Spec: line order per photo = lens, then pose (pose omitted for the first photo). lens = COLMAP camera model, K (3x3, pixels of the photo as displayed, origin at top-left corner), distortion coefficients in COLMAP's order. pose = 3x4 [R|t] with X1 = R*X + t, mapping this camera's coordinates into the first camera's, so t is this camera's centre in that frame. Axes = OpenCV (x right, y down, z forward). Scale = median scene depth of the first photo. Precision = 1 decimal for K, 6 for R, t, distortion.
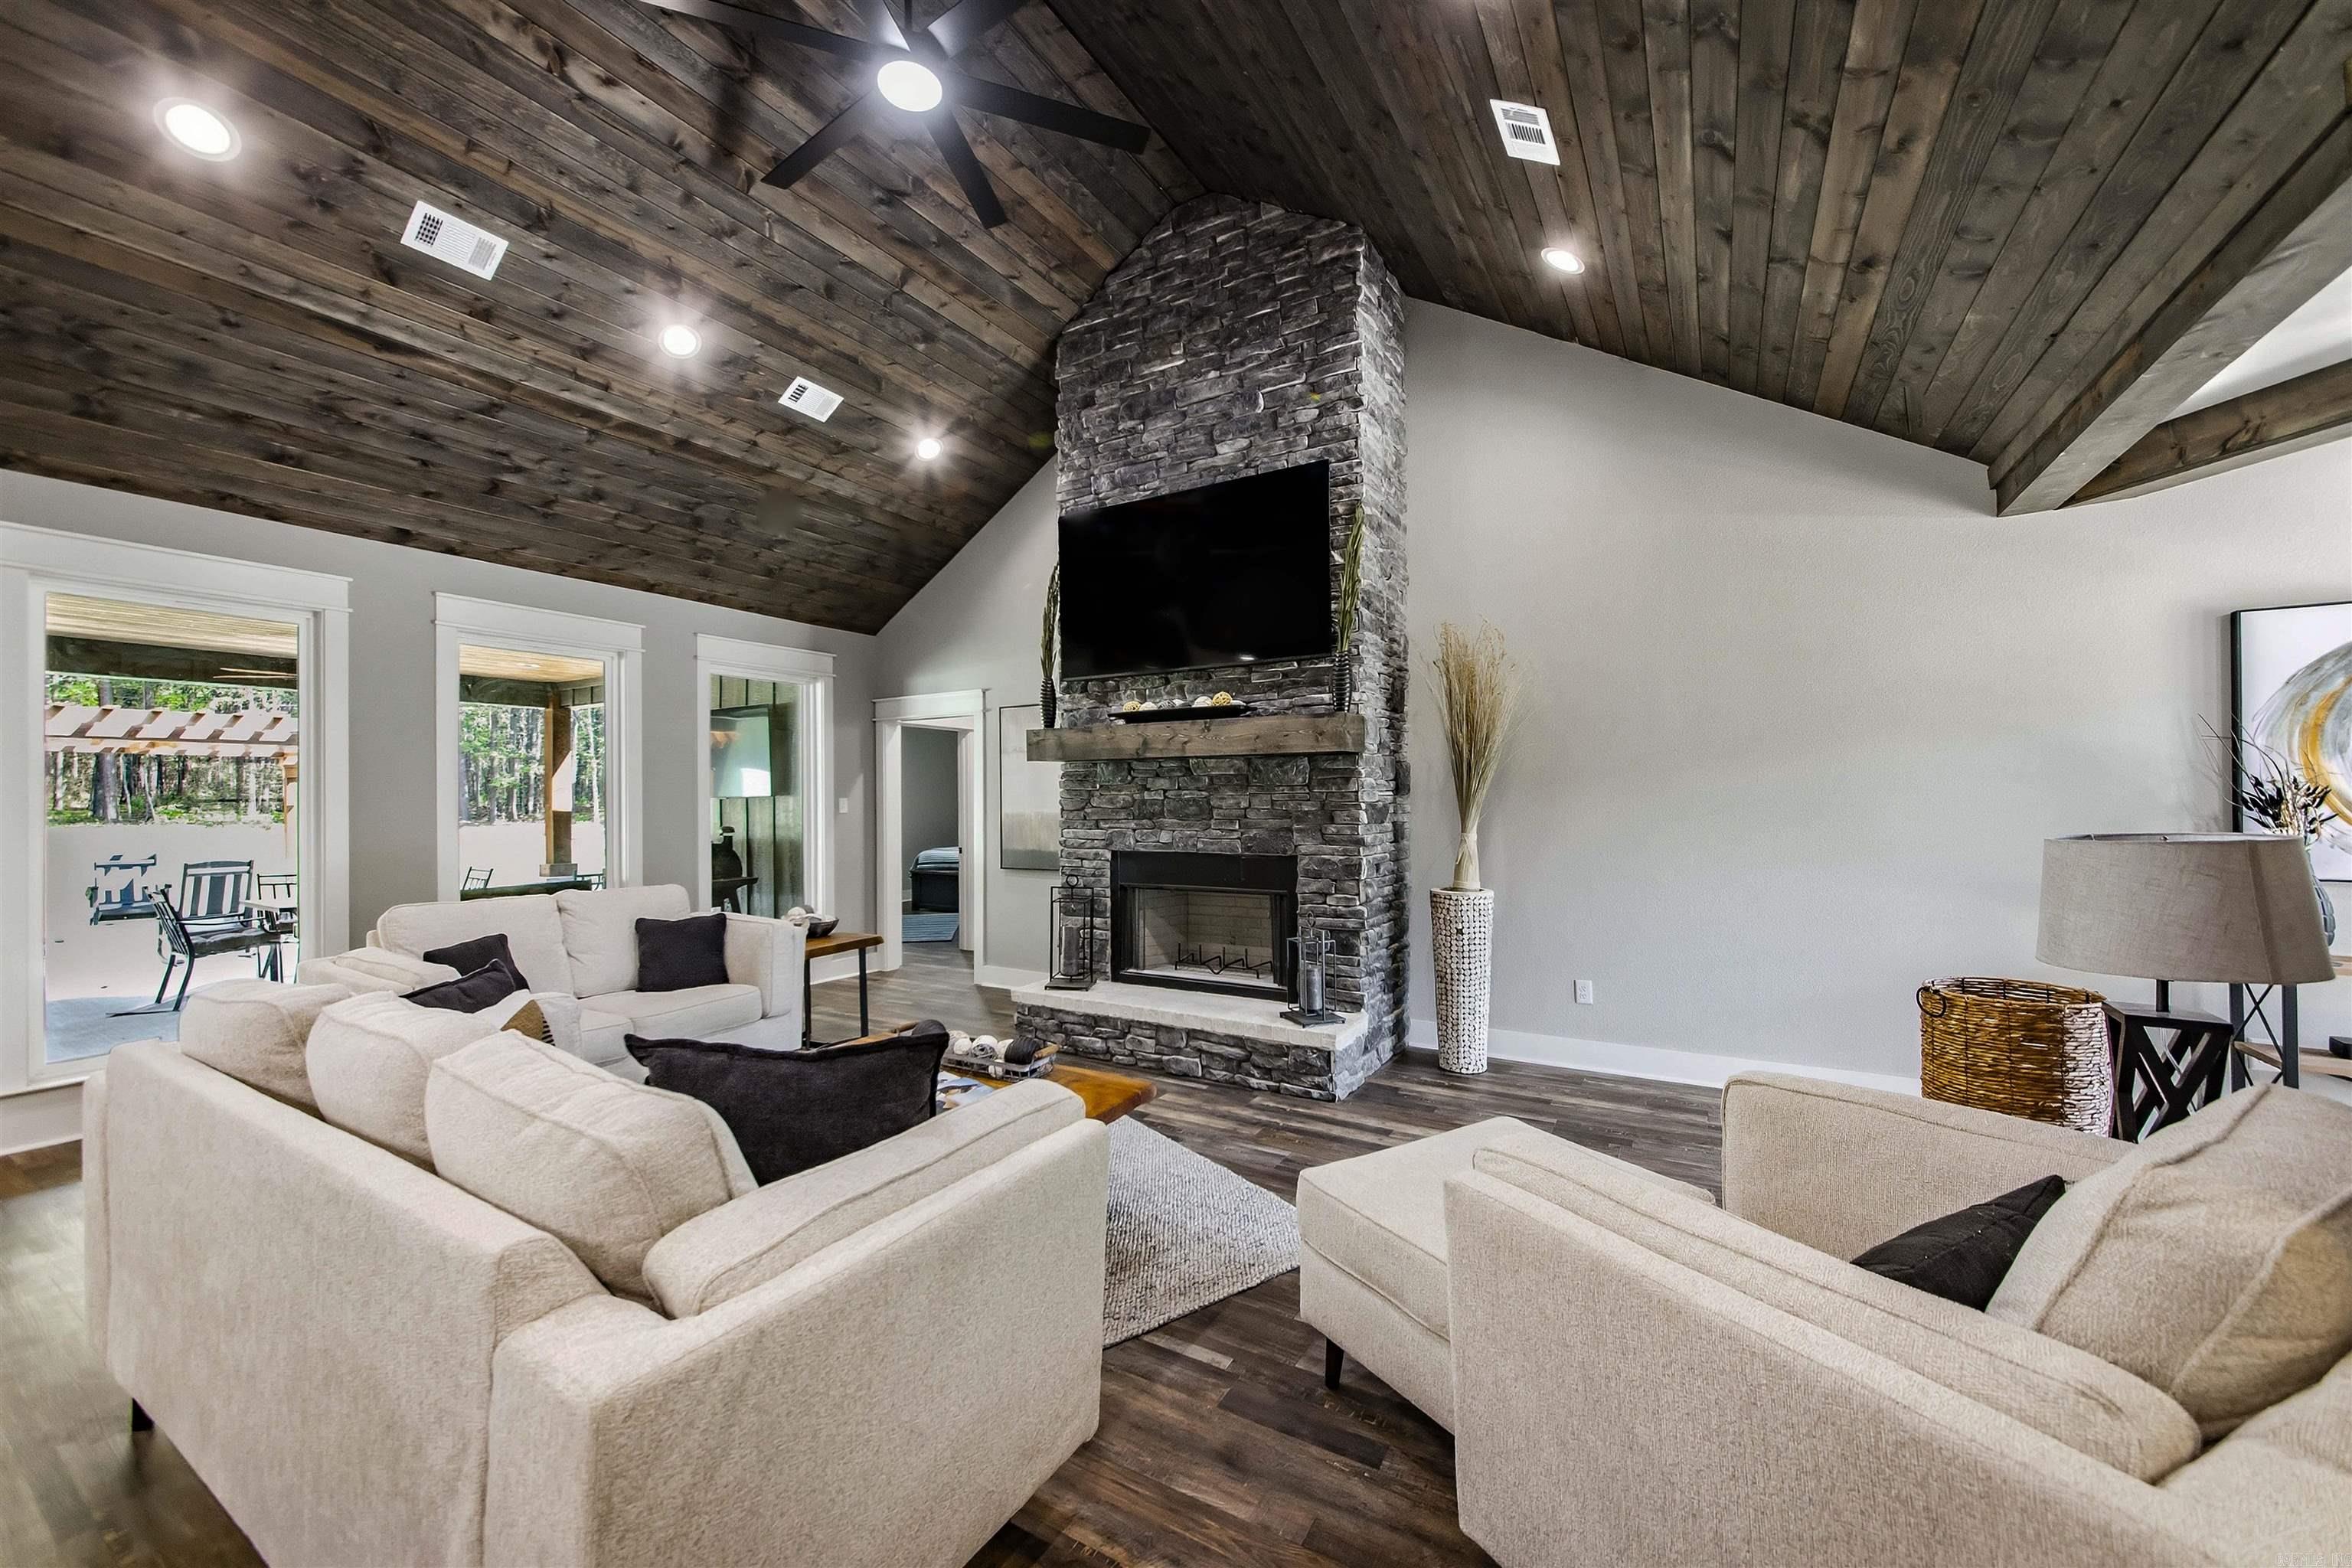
lens RADIAL K [[896.2, 0, 1167.0], [0, 896.2, 798.2], [0, 0, 1]] dist [-0.001046, -0.000191]
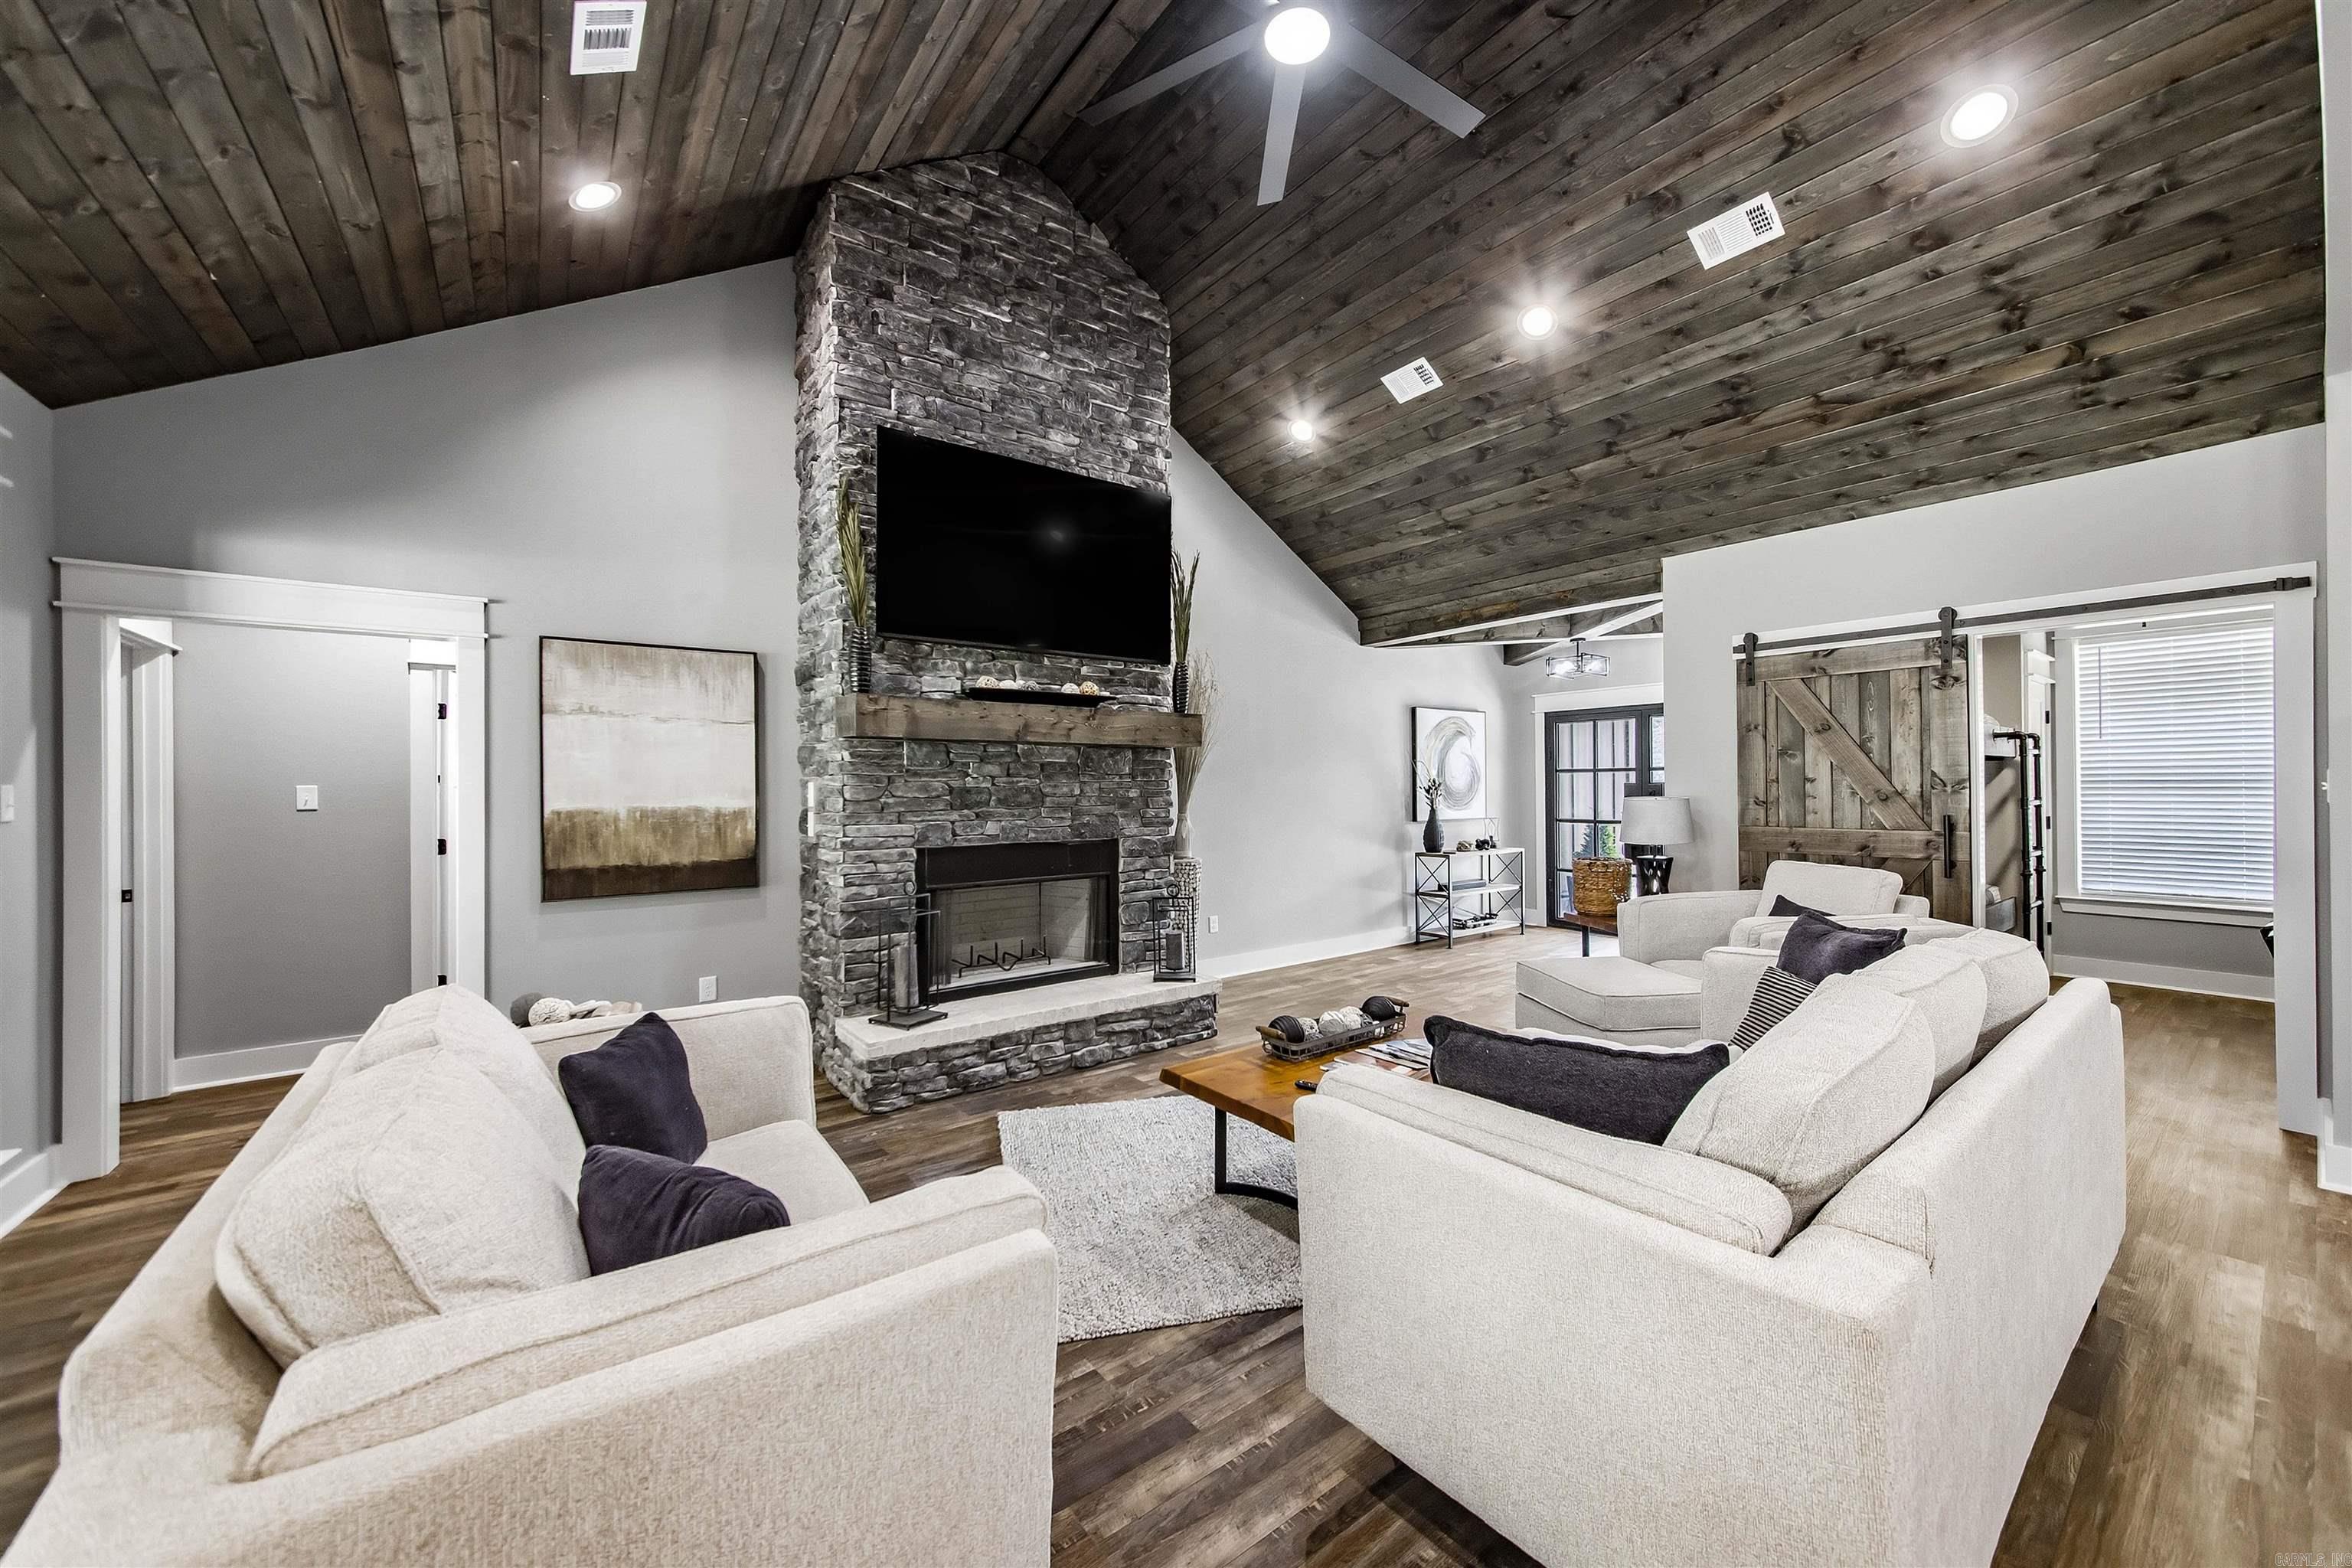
lens RADIAL K [[867.1, 0, 1176.0], [0, 867.1, 784.0], [0, 0, 1]] dist [-0.000491, -0.000261]
pose [[0.366501, 0.006450, 0.930395, -0.807337], [0.002901, 0.999963, -0.008075, 0.006198], [-0.930413, 0.005659, 0.366468, 0.537654]]
